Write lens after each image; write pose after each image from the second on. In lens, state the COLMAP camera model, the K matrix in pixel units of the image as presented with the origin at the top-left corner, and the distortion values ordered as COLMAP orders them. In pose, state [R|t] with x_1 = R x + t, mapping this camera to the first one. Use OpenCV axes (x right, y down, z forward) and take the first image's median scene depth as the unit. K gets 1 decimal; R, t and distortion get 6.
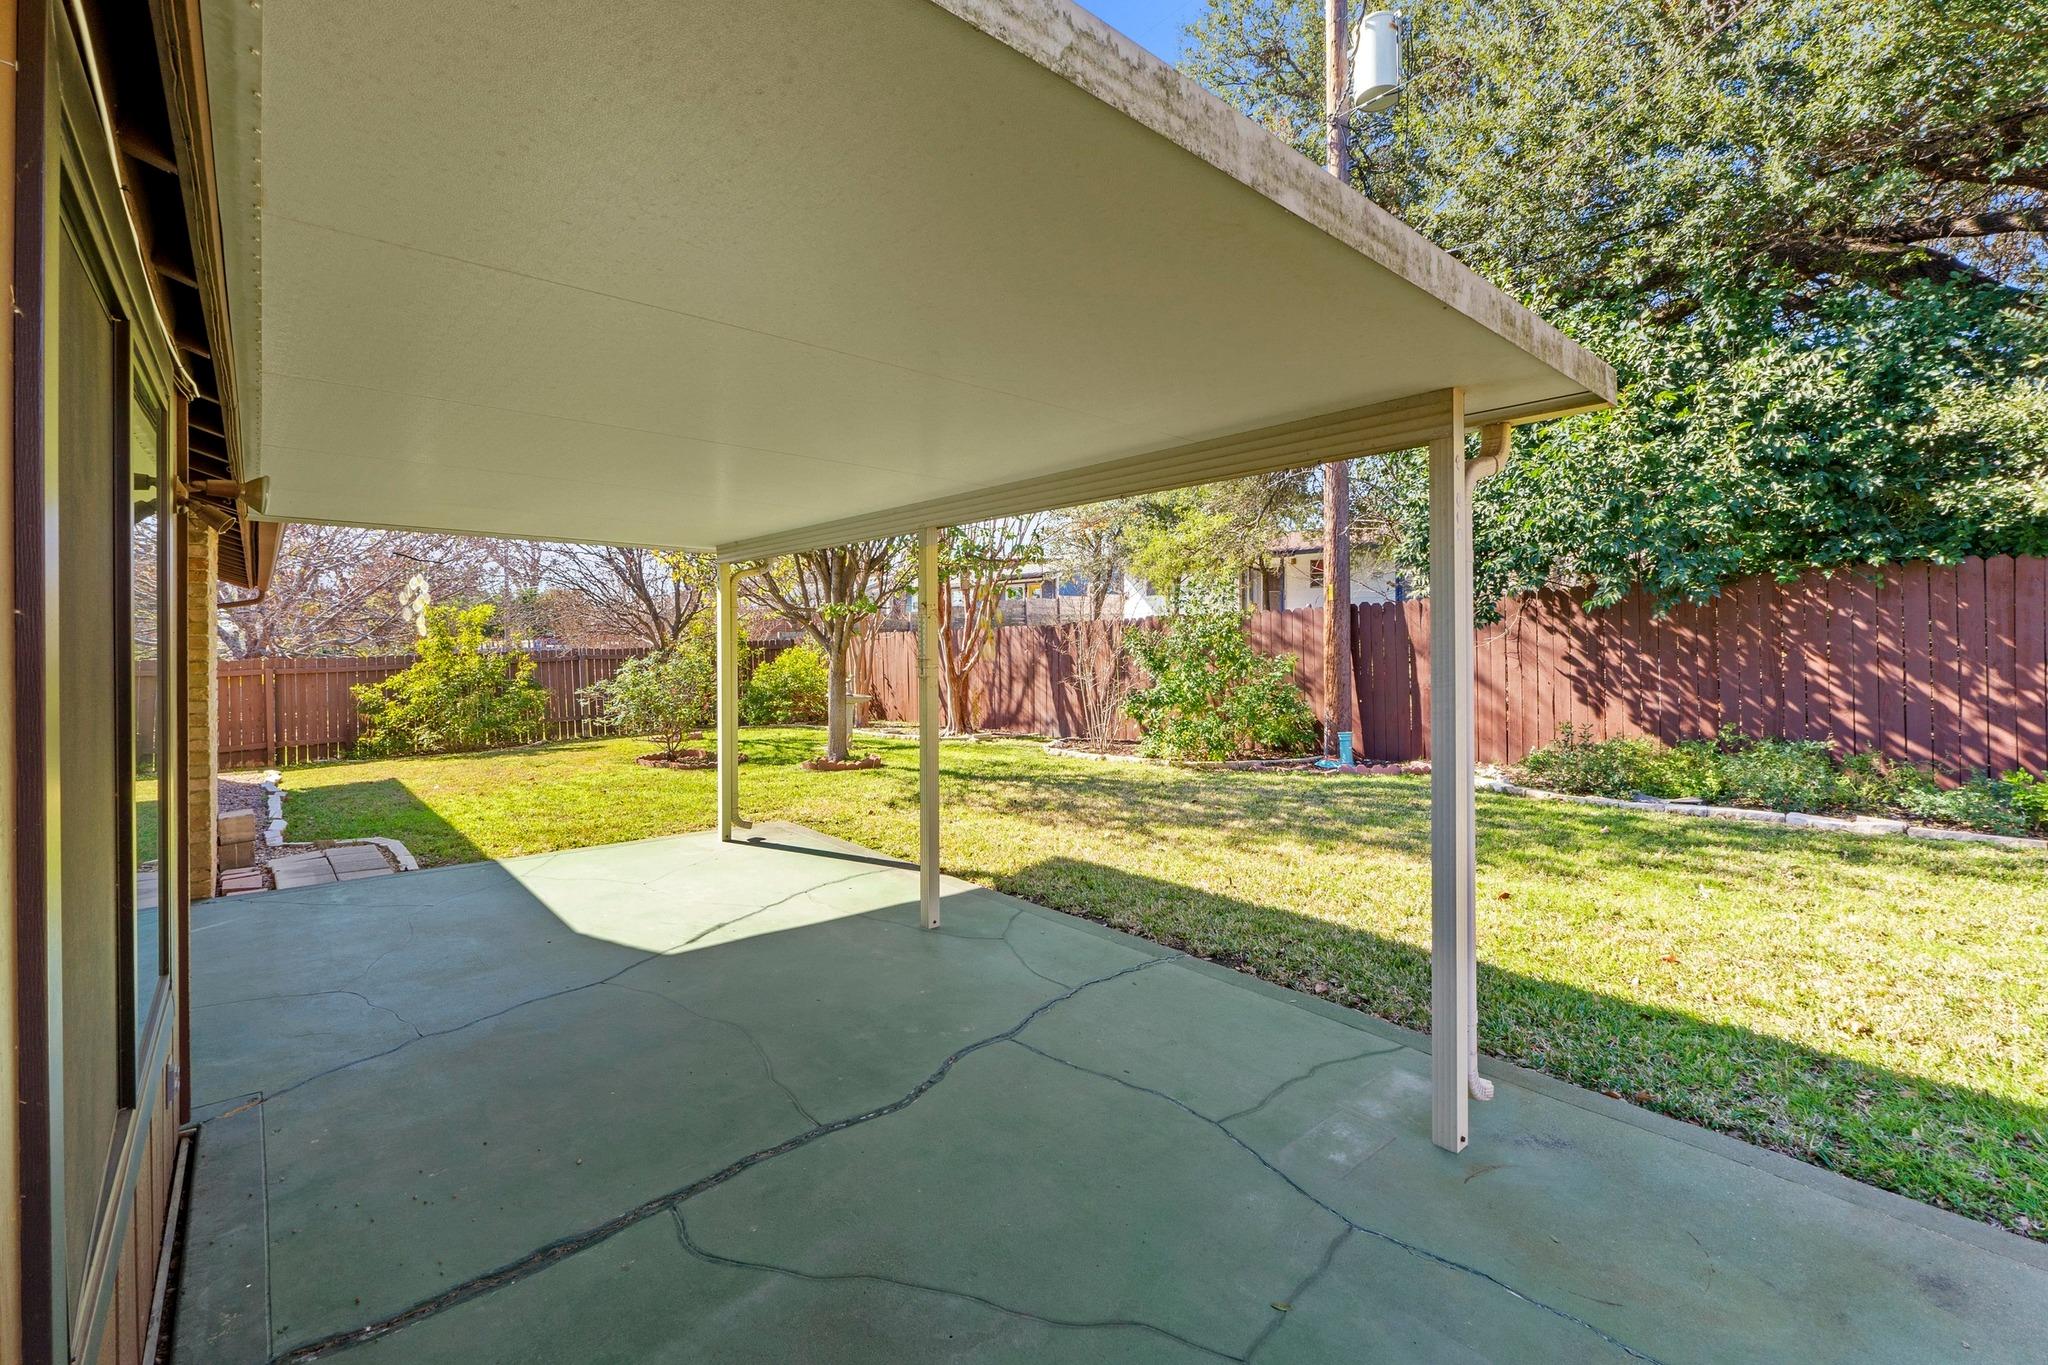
lens RADIAL K [[885.5, 0, 1024.3], [0, 885.5, 675.1], [0, 0, 1]] dist [-0.001731, -0.000542]
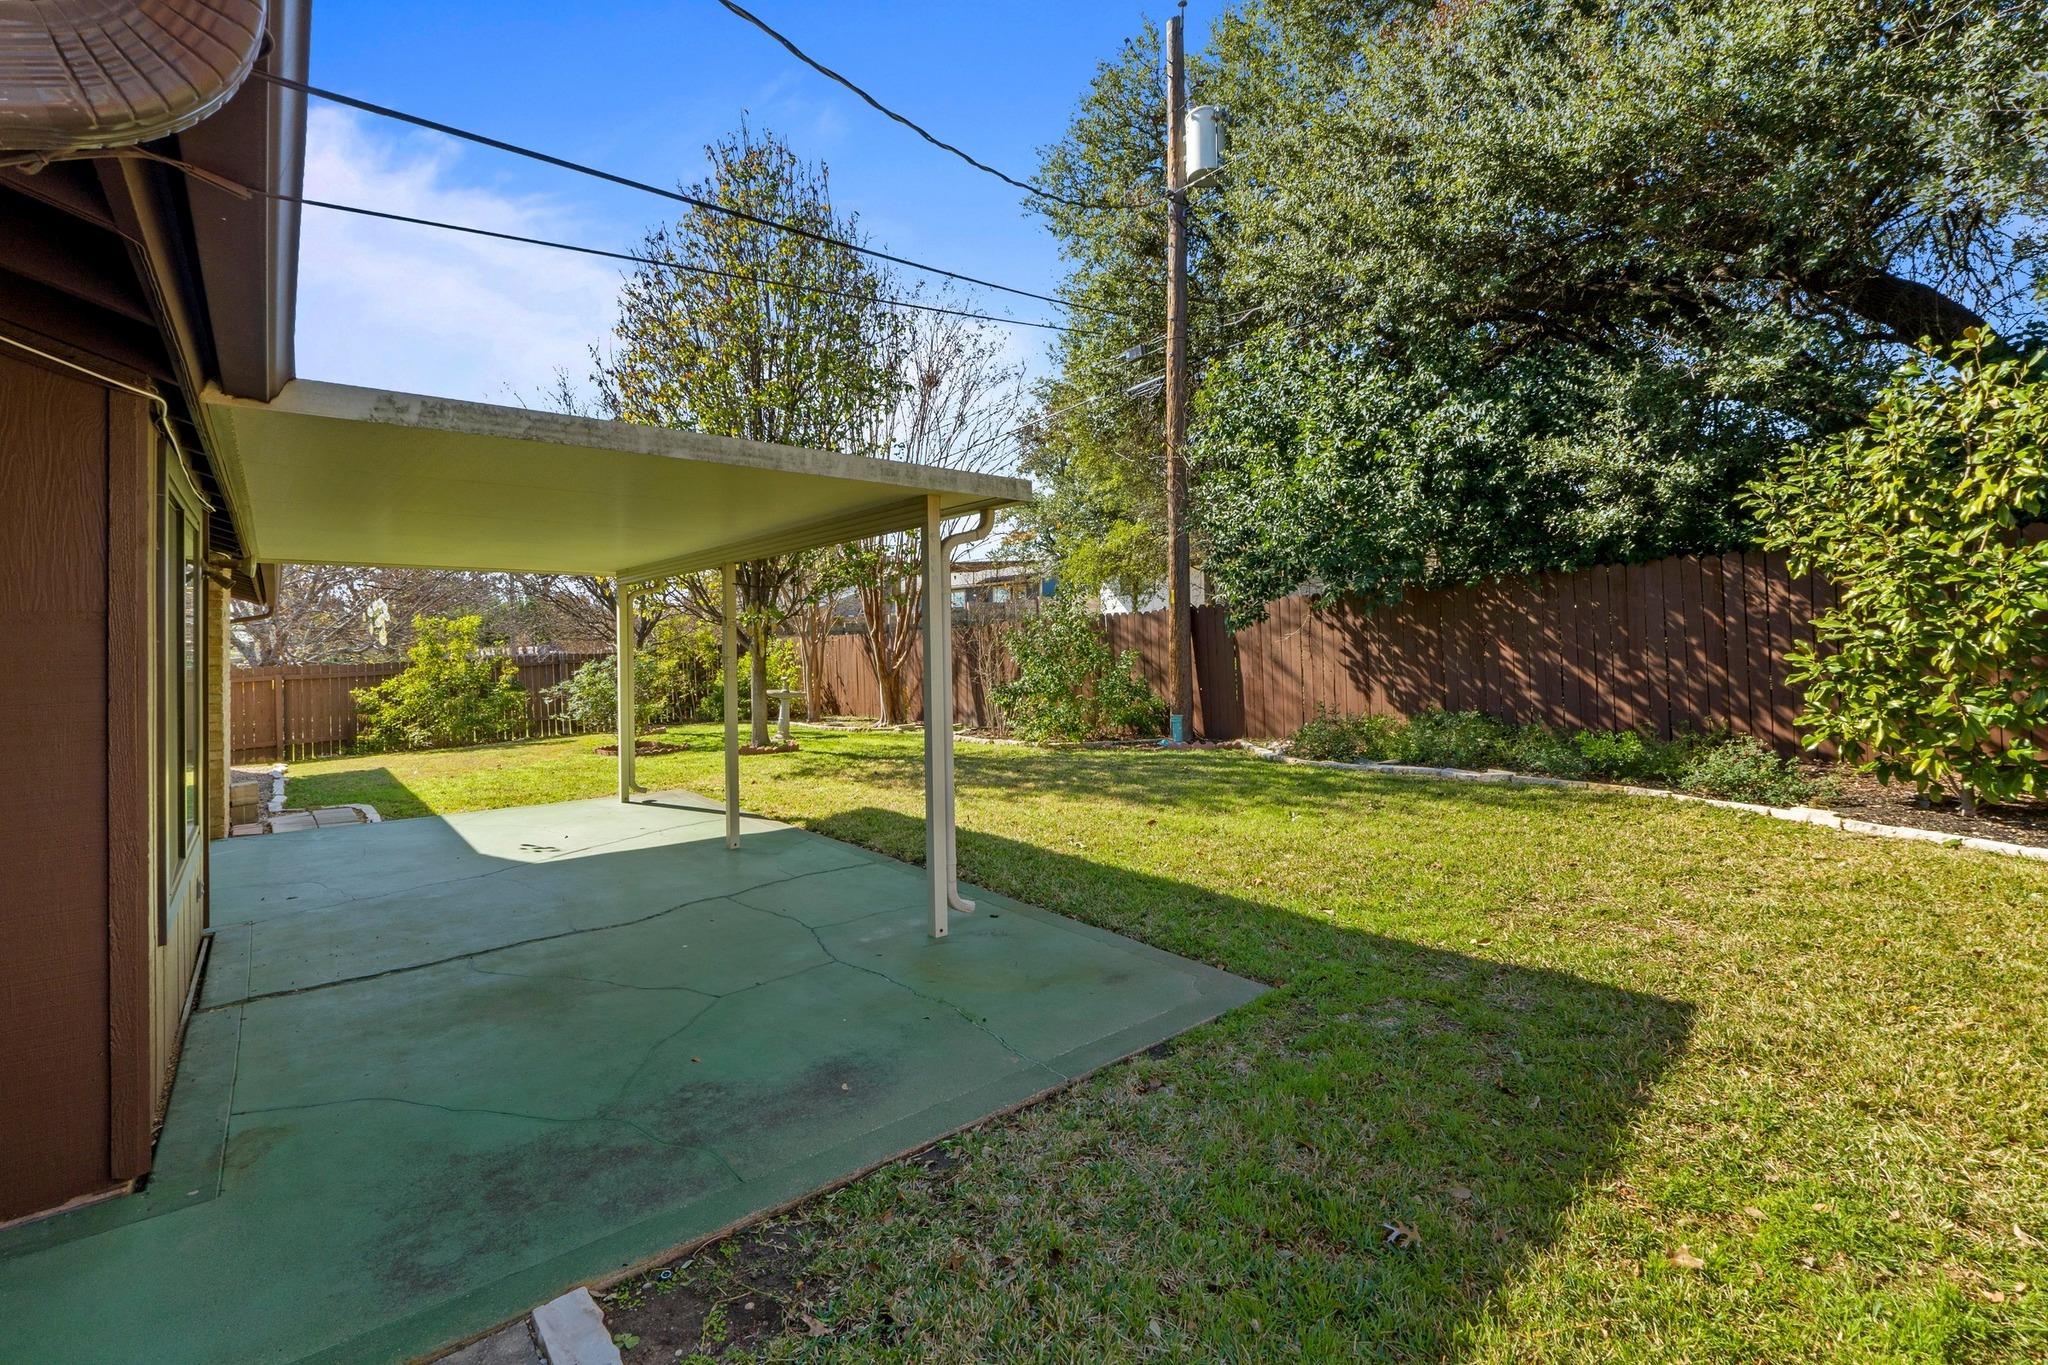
lens RADIAL K [[881.3, 0, 1019.3], [0, 881.3, 662.0], [0, 0, 1]] dist [-0.001803, -0.000255]
pose [[0.999836, -0.013337, -0.012275, 0.177060], [0.013159, 0.999809, -0.014455, 0.008048], [0.012466, 0.014291, 0.999820, -0.187754]]
